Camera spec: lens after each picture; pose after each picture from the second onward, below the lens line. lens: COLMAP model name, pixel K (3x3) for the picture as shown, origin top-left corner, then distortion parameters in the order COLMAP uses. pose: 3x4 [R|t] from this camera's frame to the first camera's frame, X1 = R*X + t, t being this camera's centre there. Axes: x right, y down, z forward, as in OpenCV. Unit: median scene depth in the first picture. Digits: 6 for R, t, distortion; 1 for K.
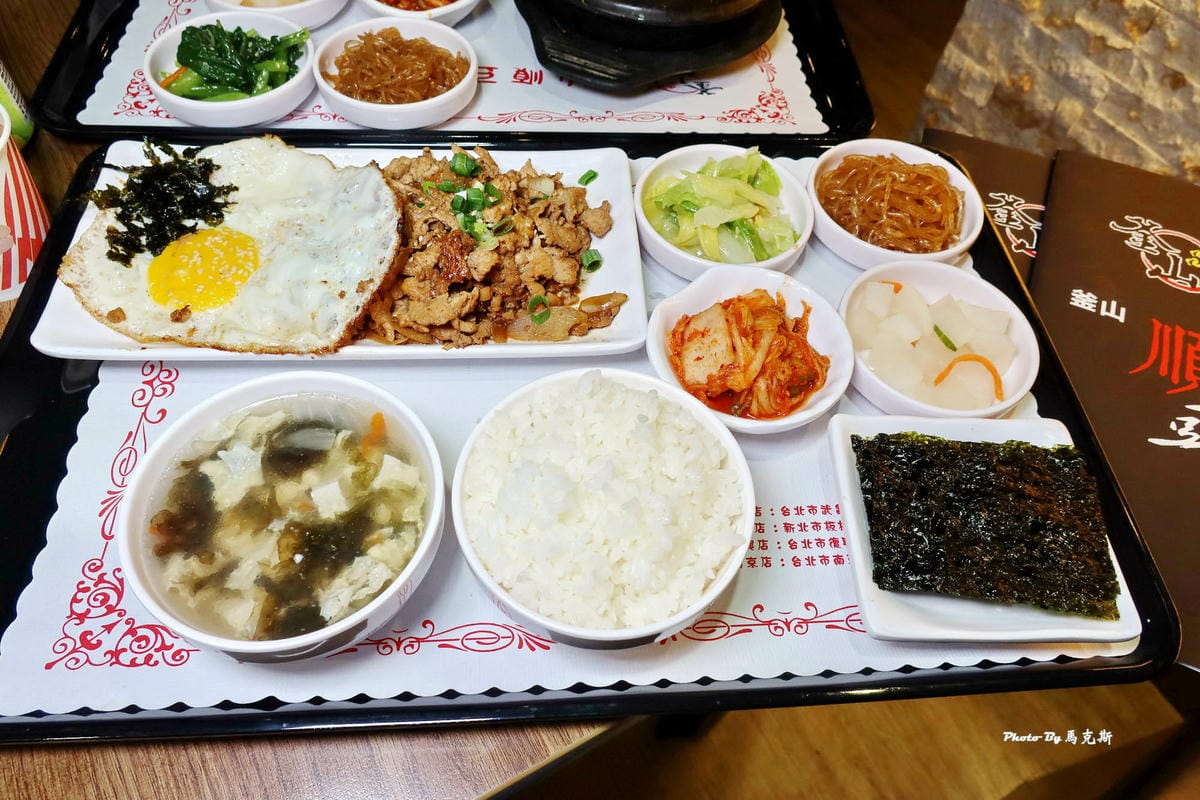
lens RADIAL K [[839.4, 0, 604.3], [0, 839.4, 395.6], [0, 0, 1]] dist [-0.002586, -0.001431]
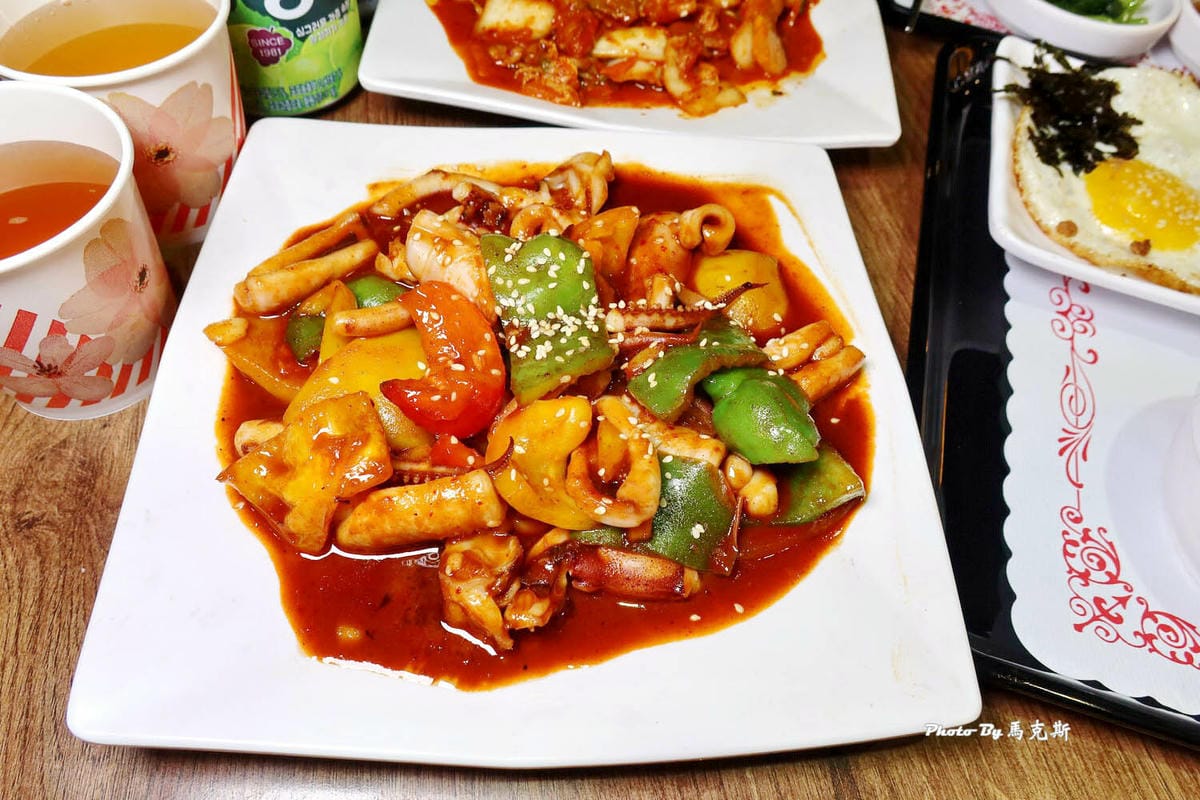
lens RADIAL K [[807.0, 0, 568.2], [0, 807.0, 380.8], [0, 0, 1]] dist [-0.003742, -0.023842]
pose [[0.927829, 0.306538, -0.212526, -0.769422], [-0.308734, 0.950855, 0.023624, 0.173567], [0.209323, 0.043695, 0.976870, 0.104164]]
